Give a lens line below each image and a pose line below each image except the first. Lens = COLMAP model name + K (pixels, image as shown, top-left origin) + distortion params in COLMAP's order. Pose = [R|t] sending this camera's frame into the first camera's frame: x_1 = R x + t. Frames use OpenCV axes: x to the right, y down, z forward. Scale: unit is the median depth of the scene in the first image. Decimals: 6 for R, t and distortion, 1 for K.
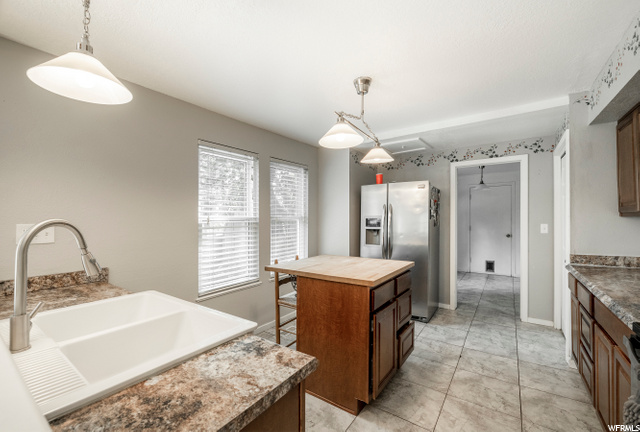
lens RADIAL K [[268.1, 0, 320.0], [0, 268.1, 216.0], [0, 0, 1]] dist [0.000496, 0.000015]
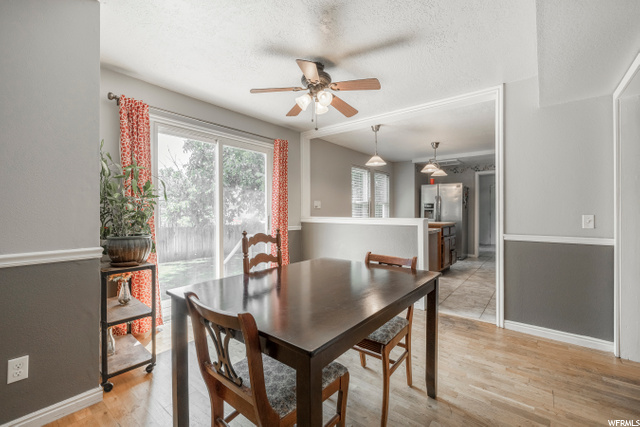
lens RADIAL K [[269.6, 0, 315.9], [0, 269.6, 205.6], [0, 0, 1]] dist [0.000207, 0.000165]
pose [[0.997295, 0.010800, -0.072706, -0.398116], [-0.011953, 0.999809, -0.015450, 0.054520], [0.072525, 0.016277, 0.997234, -0.783583]]
